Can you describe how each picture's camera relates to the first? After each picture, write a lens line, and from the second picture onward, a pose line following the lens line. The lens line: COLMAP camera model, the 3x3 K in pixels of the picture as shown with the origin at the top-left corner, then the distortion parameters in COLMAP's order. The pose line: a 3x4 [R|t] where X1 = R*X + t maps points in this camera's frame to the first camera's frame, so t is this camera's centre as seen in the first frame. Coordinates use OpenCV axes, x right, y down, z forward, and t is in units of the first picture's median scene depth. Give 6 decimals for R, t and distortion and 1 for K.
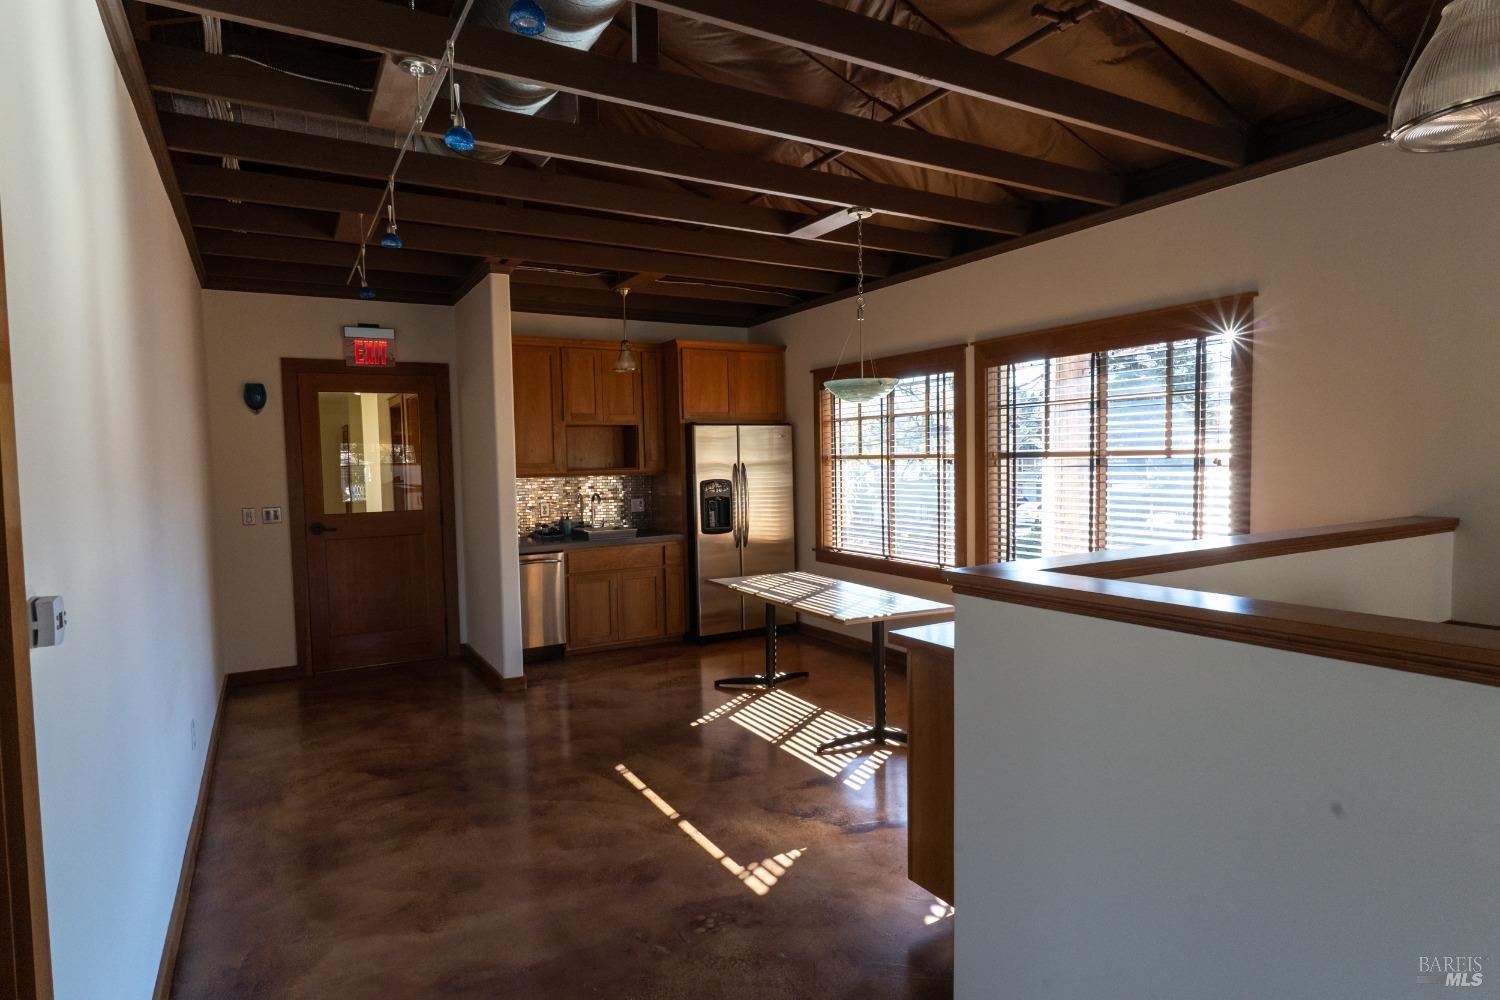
lens RADIAL K [[816.1, 0, 748.1], [0, 816.1, 507.8], [0, 0, 1]] dist [-0.001310, -0.000256]
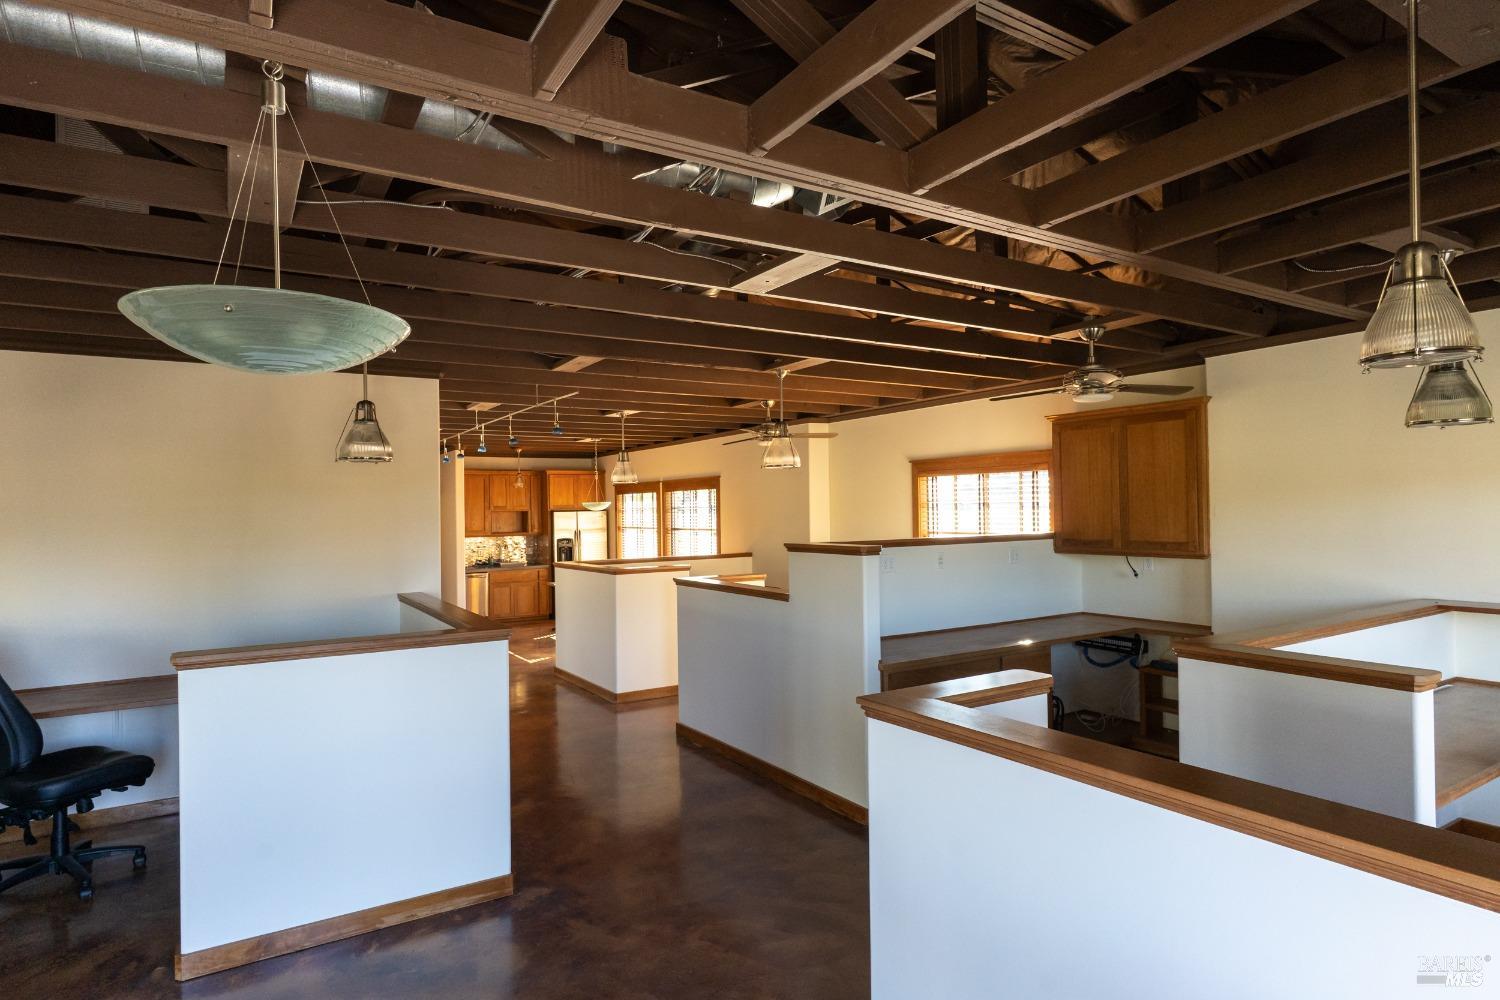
lens RADIAL K [[836.9, 0, 754.8], [0, 836.9, 535.4], [0, 0, 1]] dist [0.002965, 0.000061]
pose [[0.998953, 0.005917, 0.045369, 0.339095], [-0.004434, 0.999455, -0.032713, 0.024948], [-0.045538, 0.032477, 0.998435, -1.113711]]
